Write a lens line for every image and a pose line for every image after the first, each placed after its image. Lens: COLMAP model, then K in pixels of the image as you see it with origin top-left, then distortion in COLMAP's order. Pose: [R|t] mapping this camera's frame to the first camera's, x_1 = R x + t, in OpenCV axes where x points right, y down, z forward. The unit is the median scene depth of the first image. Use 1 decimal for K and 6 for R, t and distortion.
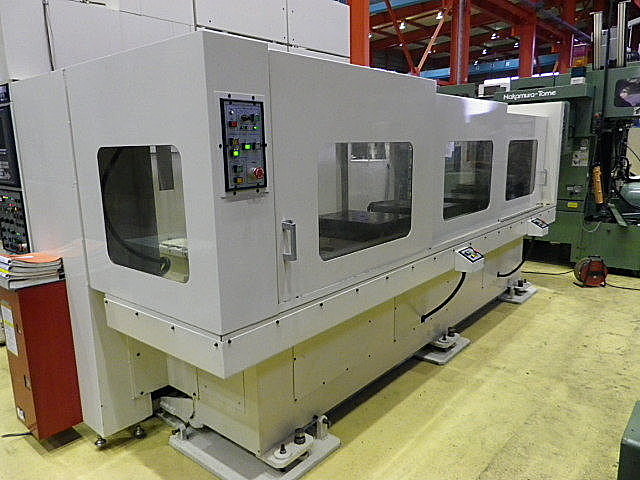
lens RADIAL K [[478.5, 0, 320.0], [0, 478.5, 240.0], [0, 0, 1]] dist [-0.002088, 0.027027]
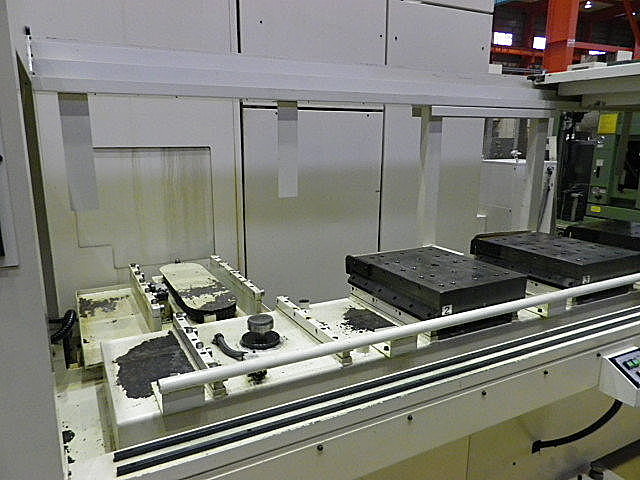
lens RADIAL K [[478.5, 0, 320.0], [0, 478.5, 240.0], [0, 0, 1]] dist [-0.002088, 0.027027]
pose [[0.927470, 0.103365, -0.359326, 0.127241], [-0.093605, 0.994614, 0.044507, -0.071687], [0.361991, -0.007644, 0.932150, 0.296121]]
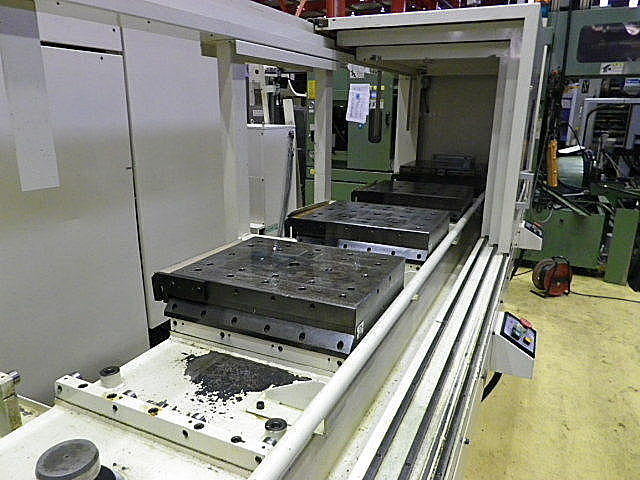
lens RADIAL K [[475.5, 0, 319.4], [0, 475.5, 242.0], [0, 0, 1]] dist [0.001037, 0.000963]
pose [[0.965181, -0.044697, 0.257735, 0.001416], [0.023803, 0.996213, 0.083627, -0.079636], [-0.260496, -0.074581, 0.962590, 0.445710]]
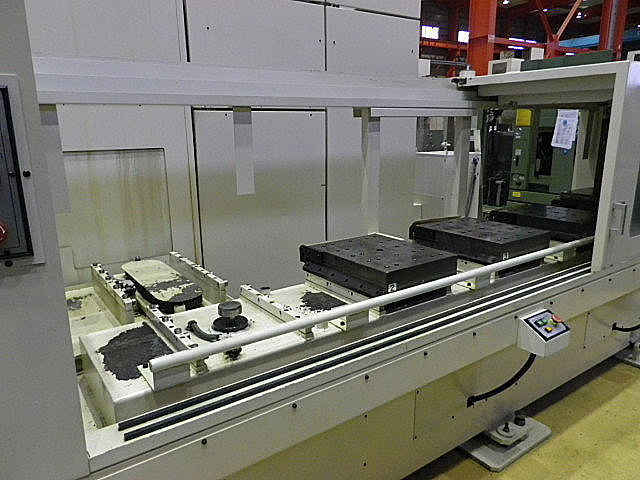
lens RADIAL K [[478.5, 0, 320.0], [0, 478.5, 240.0], [0, 0, 1]] dist [-0.002088, 0.027027]
pose [[0.968211, 0.065602, -0.241377, 0.129185], [-0.054811, 0.997185, 0.051160, -0.071501], [0.244054, -0.036304, 0.969082, 0.243710]]
